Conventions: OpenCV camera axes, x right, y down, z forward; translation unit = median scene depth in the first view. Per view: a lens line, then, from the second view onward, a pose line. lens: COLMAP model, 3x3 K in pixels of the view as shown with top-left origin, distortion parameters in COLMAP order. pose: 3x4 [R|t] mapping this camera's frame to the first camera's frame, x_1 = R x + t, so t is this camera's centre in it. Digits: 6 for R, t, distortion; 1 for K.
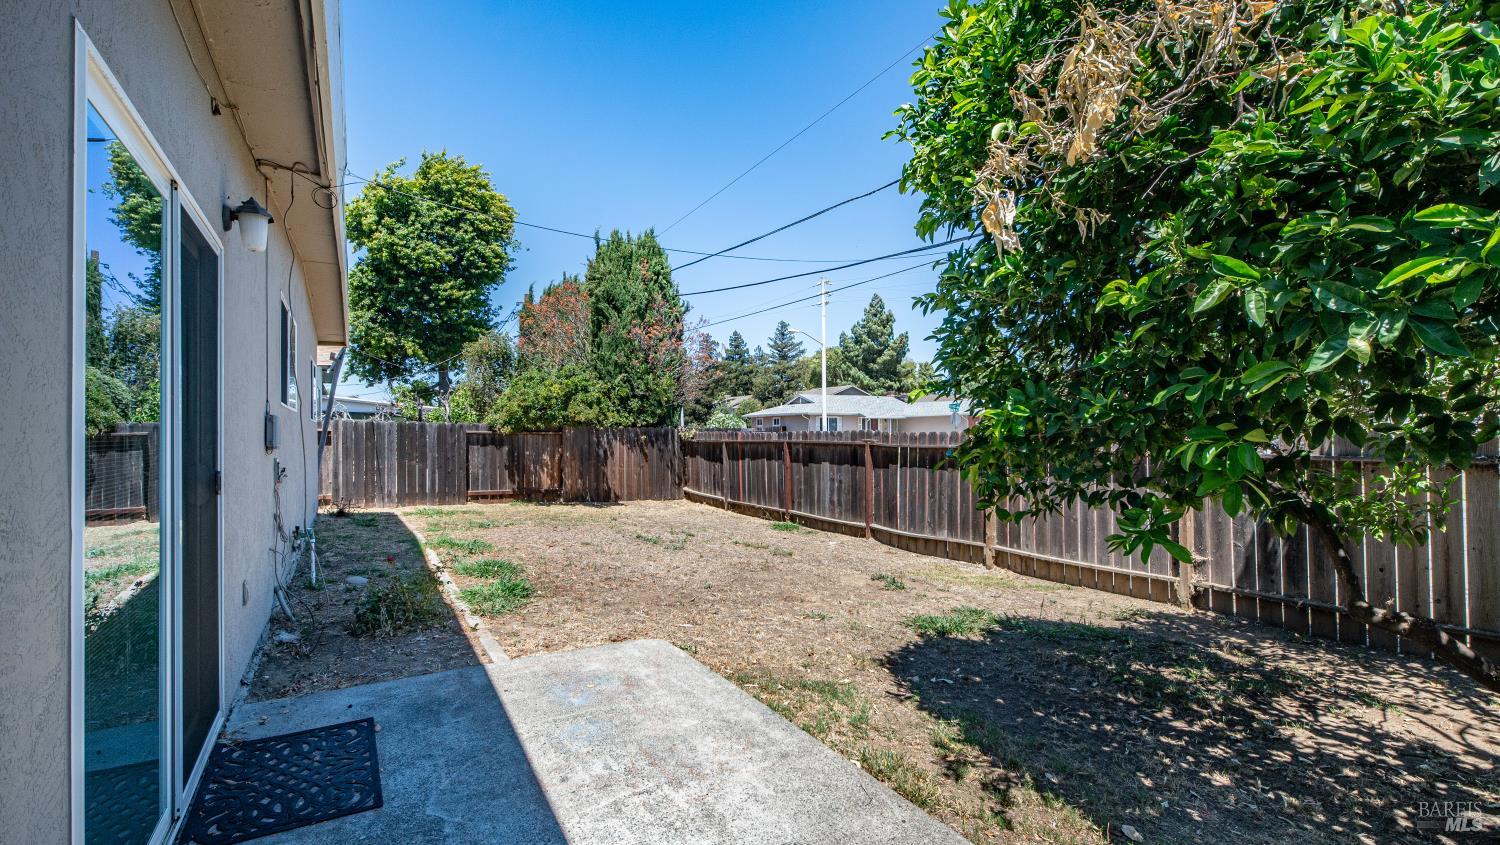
lens RADIAL K [[677.0, 0, 757.1], [0, 677.0, 411.4], [0, 0, 1]] dist [0.007787, 0.000243]
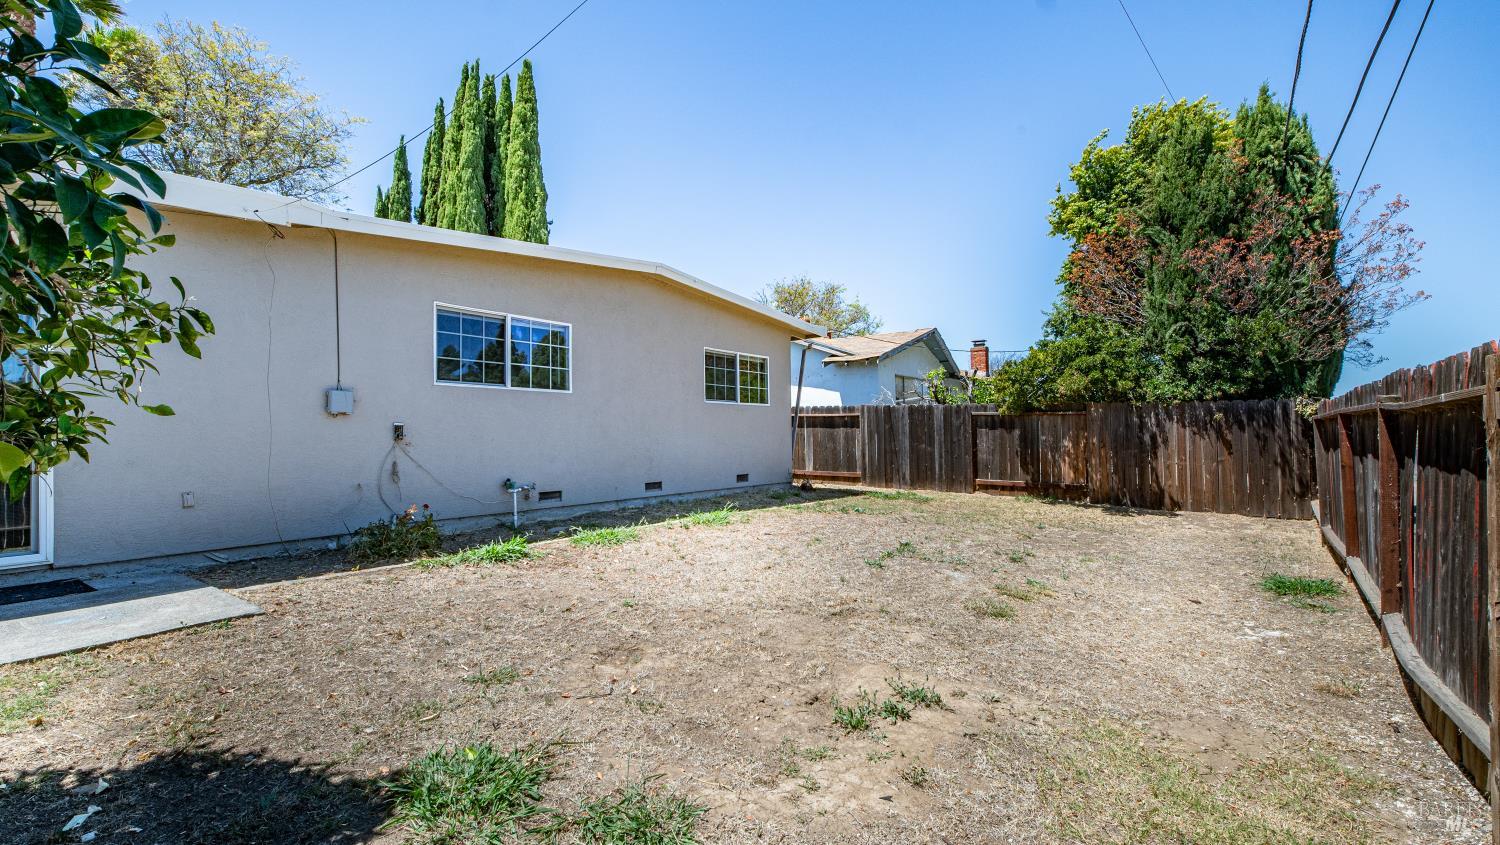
lens RADIAL K [[677.0, 0, 757.1], [0, 677.0, 411.4], [0, 0, 1]] dist [0.007787, 0.000243]
pose [[0.397519, -0.031646, -0.917048, 0.260313], [0.034036, 0.999226, -0.019728, 0.032865], [0.916963, -0.023370, 0.398288, 0.349628]]
